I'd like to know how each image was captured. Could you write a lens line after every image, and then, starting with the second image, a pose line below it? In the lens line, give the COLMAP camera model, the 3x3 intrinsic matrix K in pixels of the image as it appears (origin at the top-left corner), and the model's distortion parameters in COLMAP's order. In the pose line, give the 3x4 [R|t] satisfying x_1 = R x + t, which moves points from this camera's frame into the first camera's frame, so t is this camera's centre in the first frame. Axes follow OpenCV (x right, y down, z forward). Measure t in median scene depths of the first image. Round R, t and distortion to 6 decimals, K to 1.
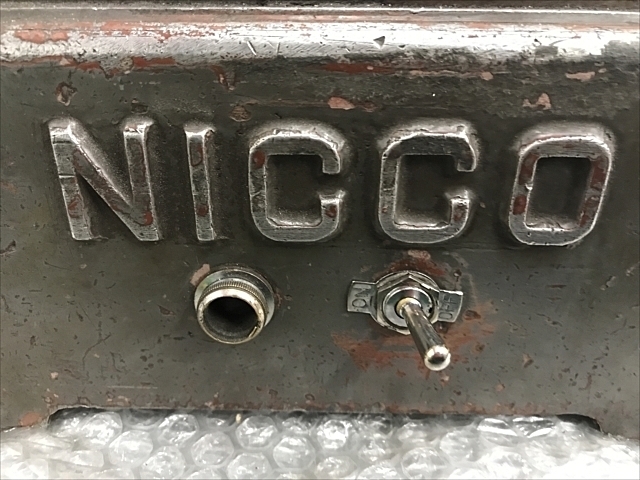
lens RADIAL K [[526.4, 0, 320.0], [0, 526.4, 240.0], [0, 0, 1]] dist [-0.040689, 0.115154]
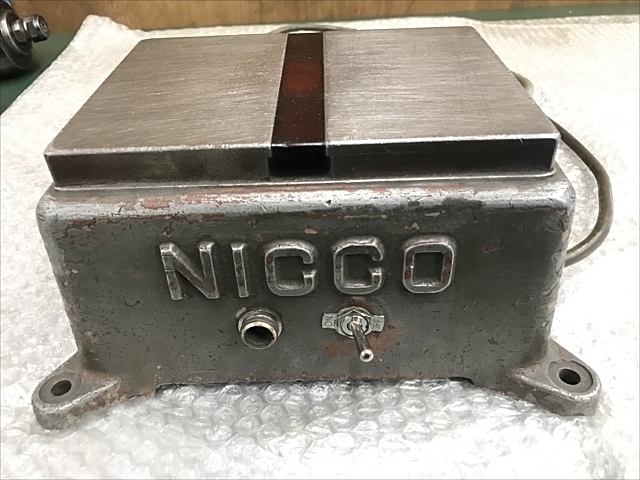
lens RADIAL K [[522.3, 0, 320.0], [0, 522.3, 240.0], [0, 0, 1]] dist [0.121331, -0.004741]
pose [[0.999009, -0.041032, -0.017221, 0.098088], [0.042659, 0.993206, 0.108269, -0.403506], [0.012661, -0.108896, 0.993973, -0.859911]]
